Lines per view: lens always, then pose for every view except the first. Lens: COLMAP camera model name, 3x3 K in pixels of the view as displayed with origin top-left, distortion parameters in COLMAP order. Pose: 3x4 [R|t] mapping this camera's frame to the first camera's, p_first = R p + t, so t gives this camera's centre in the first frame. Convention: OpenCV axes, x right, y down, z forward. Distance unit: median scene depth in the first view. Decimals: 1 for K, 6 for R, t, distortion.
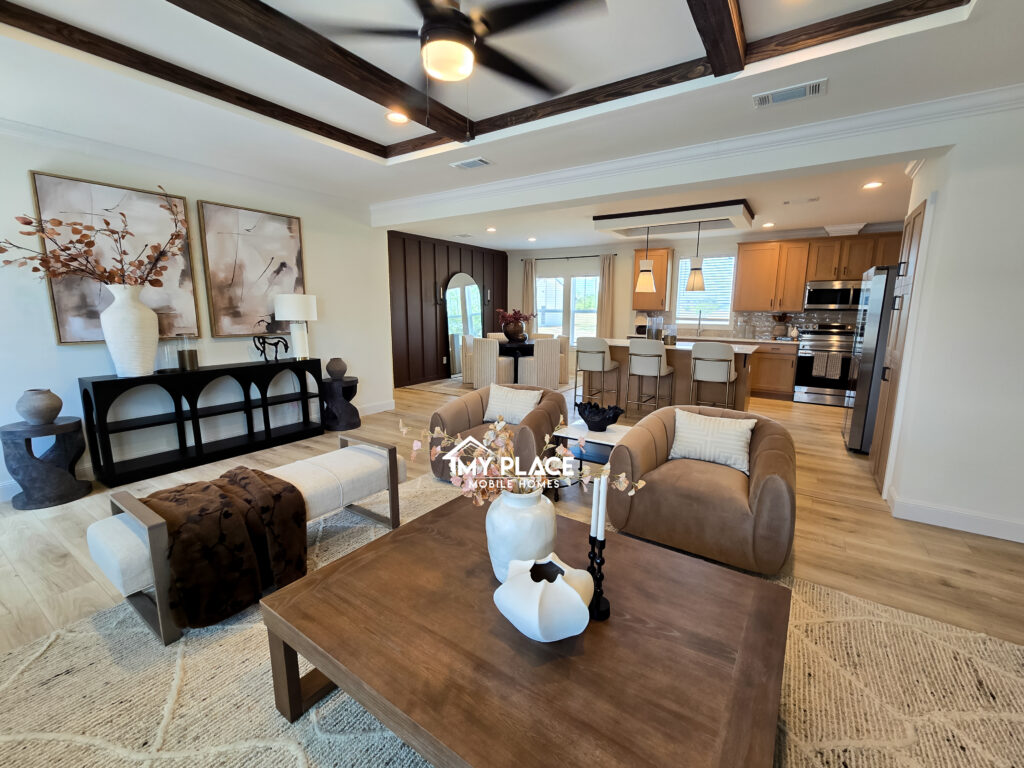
lens RADIAL K [[410.8, 0, 526.0], [0, 410.8, 375.9], [0, 0, 1]] dist [-0.000540, 0.000104]
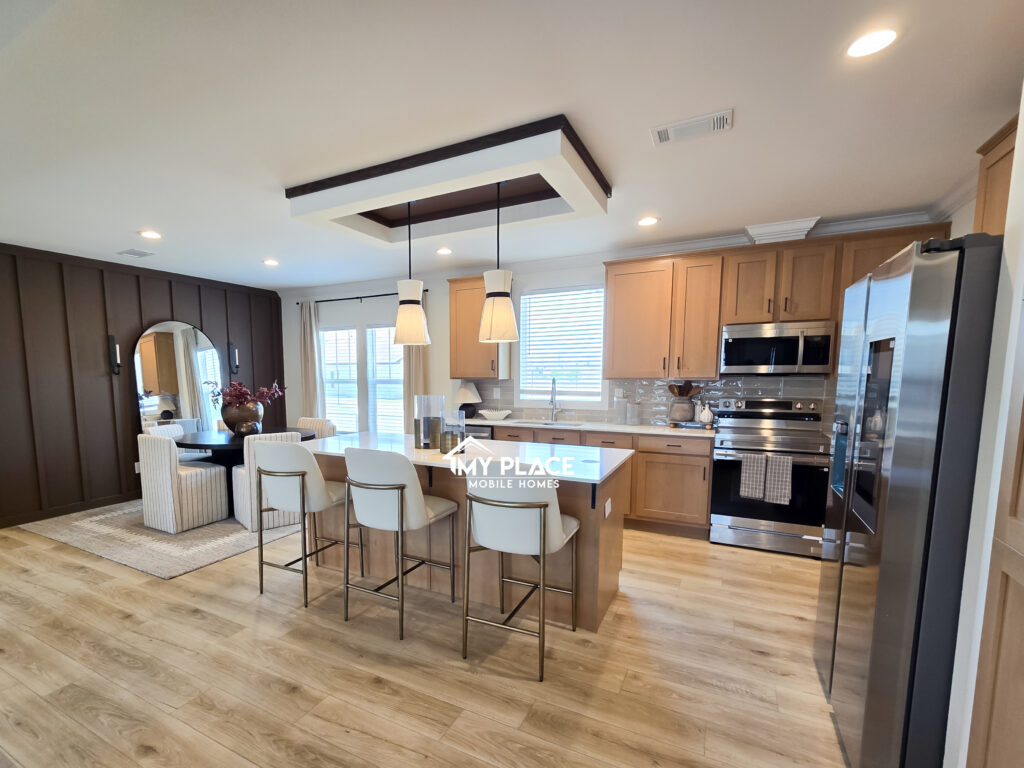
lens RADIAL K [[447.1, 0, 466.5], [0, 447.1, 424.1], [0, 0, 1]] dist [0.000435, 0.000183]
pose [[0.997546, -0.019938, 0.067120, 0.258143], [0.023461, 0.998366, -0.052108, -0.063462], [-0.065971, 0.053555, 0.996383, 0.371921]]
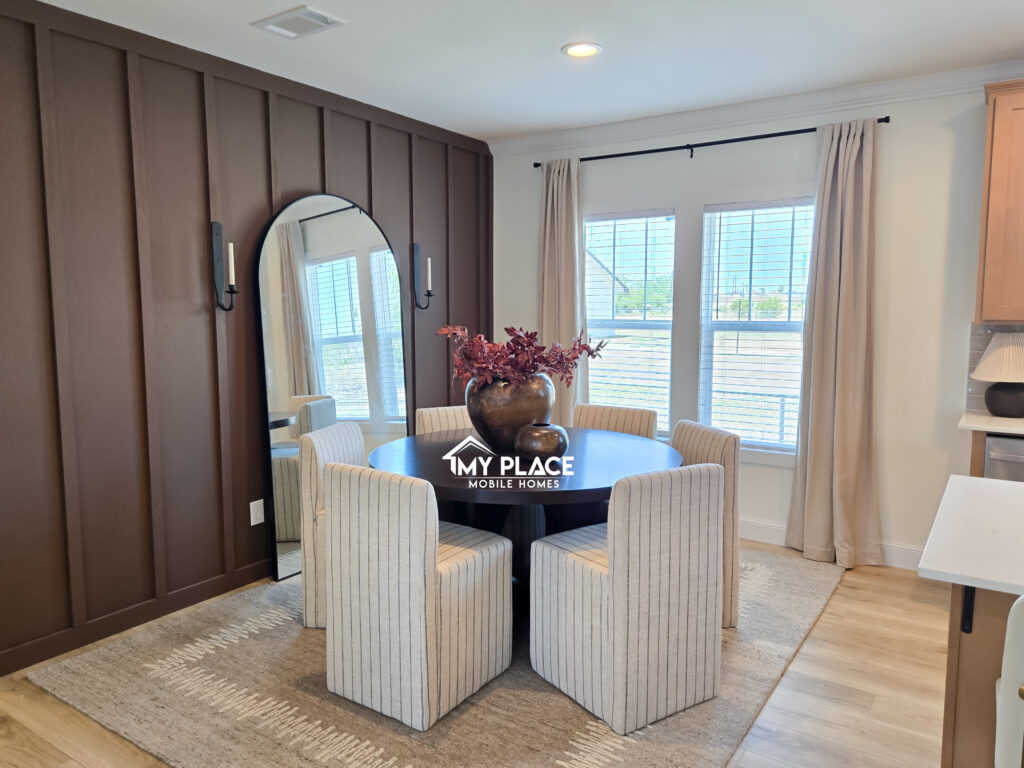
lens RADIAL K [[680.5, 0, 524.2], [0, 680.5, 379.6], [0, 0, 1]] dist [0.031990, -0.001594]
pose [[0.999892, -0.005609, -0.013599, -0.016857], [0.004756, 0.998066, -0.061979, -0.109994], [0.013920, 0.061907, 0.997985, 0.623880]]
